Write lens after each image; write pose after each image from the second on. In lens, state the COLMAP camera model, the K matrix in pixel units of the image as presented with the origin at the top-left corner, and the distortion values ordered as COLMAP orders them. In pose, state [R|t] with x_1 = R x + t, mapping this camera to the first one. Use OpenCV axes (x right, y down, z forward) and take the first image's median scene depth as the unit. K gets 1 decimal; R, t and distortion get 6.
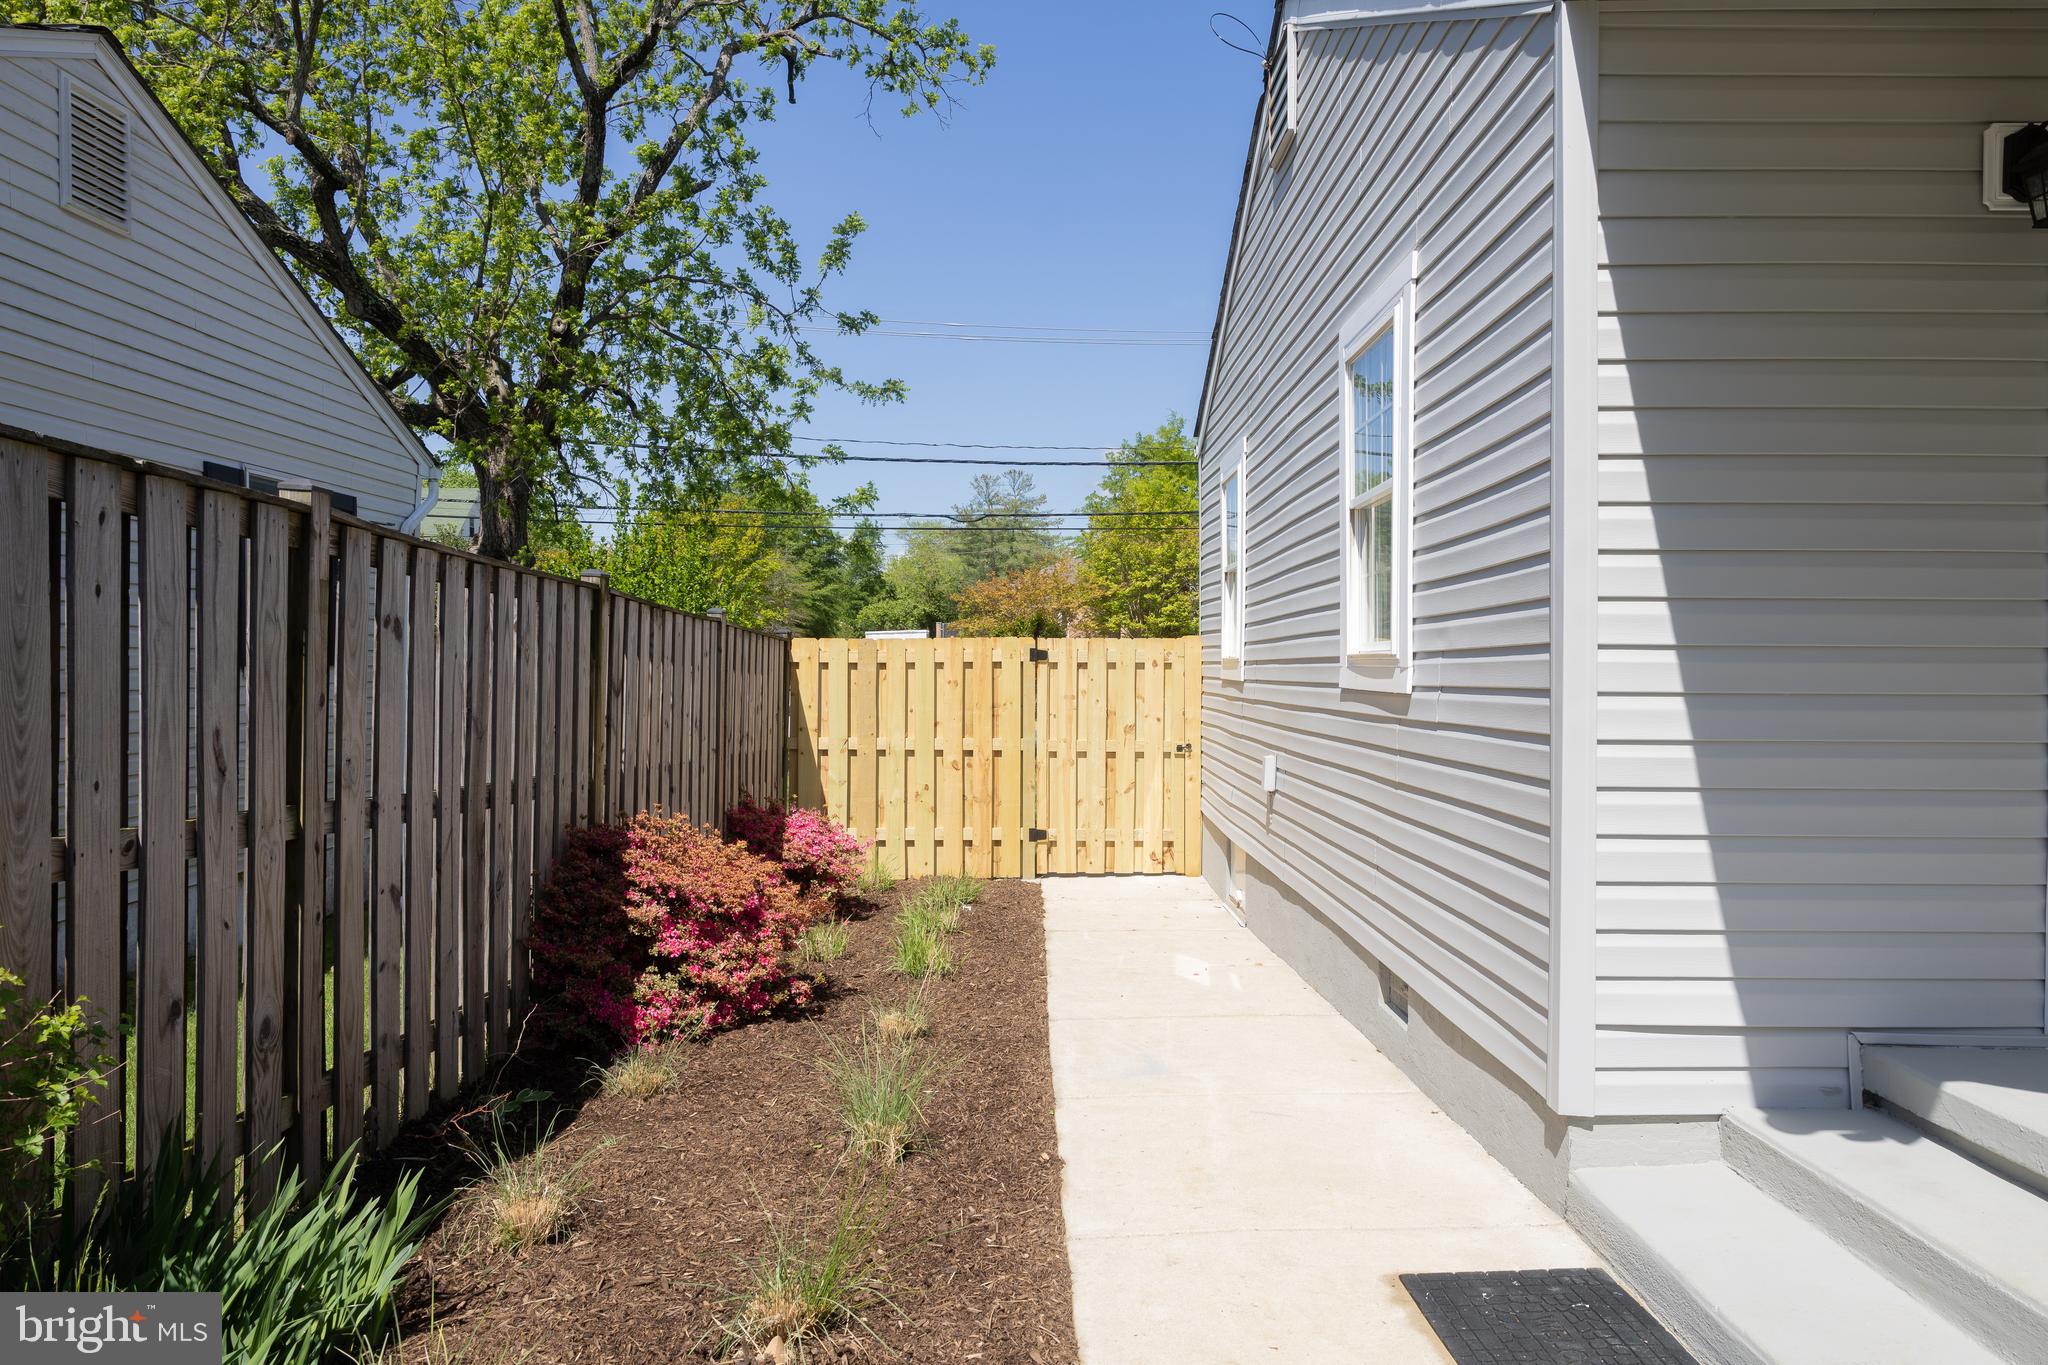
lens RADIAL K [[1374.4, 0, 1029.3], [0, 1374.4, 677.2], [0, 0, 1]] dist [0.000215, -0.003682]
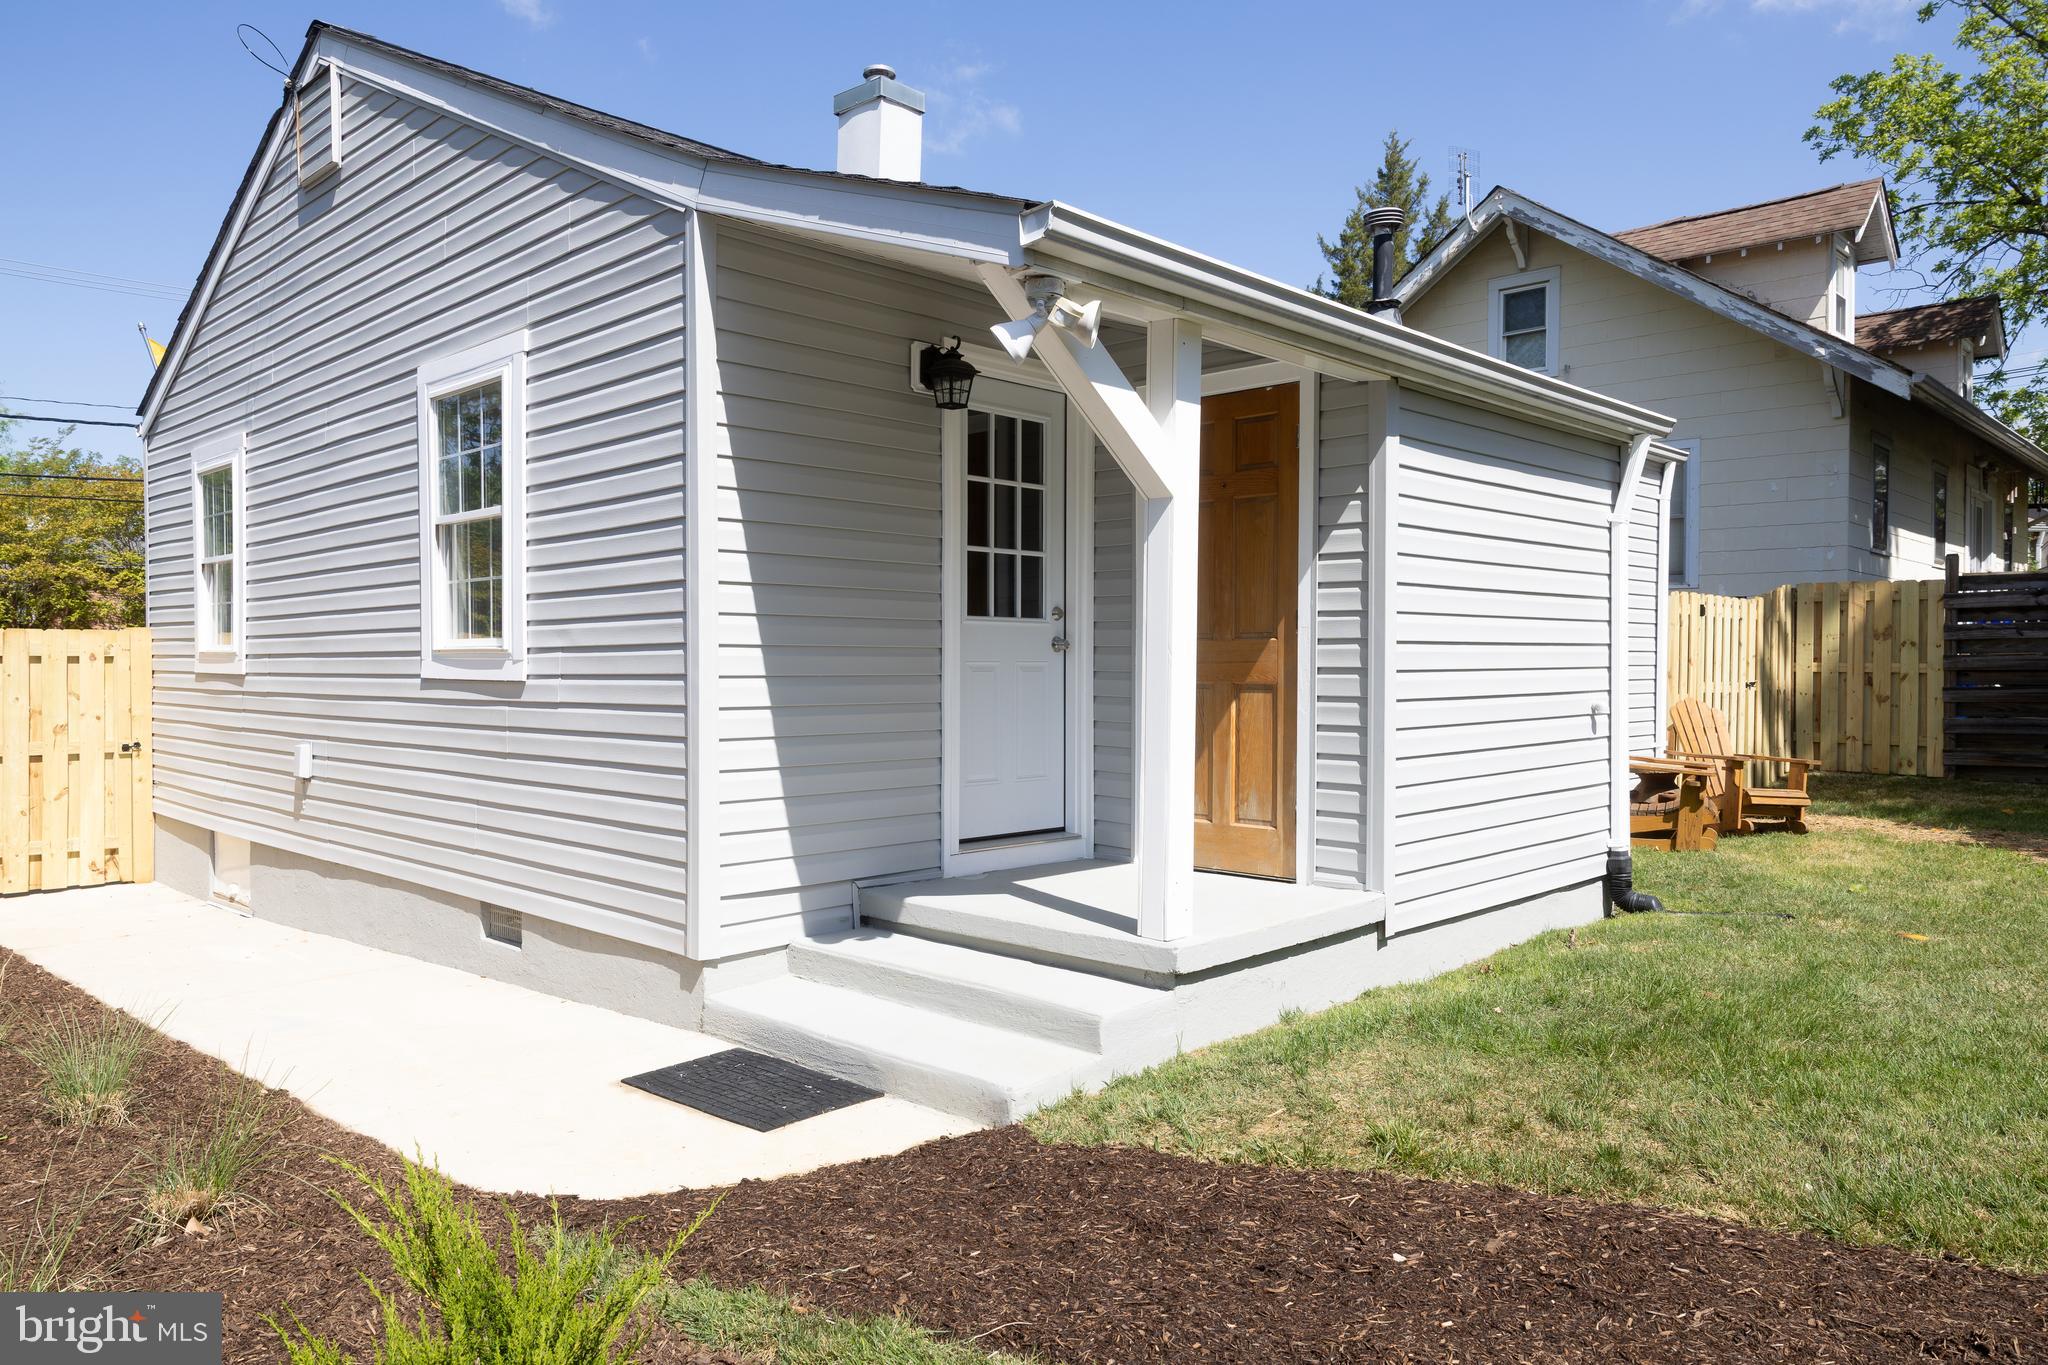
lens RADIAL K [[1374.4, 0, 1029.3], [0, 1374.4, 677.2], [0, 0, 1]] dist [0.000215, -0.003682]
pose [[0.695128, -0.011039, 0.718801, -0.325835], [0.007434, 0.999939, 0.008167, 0.001912], [-0.718848, -0.000334, 0.695167, -0.219126]]
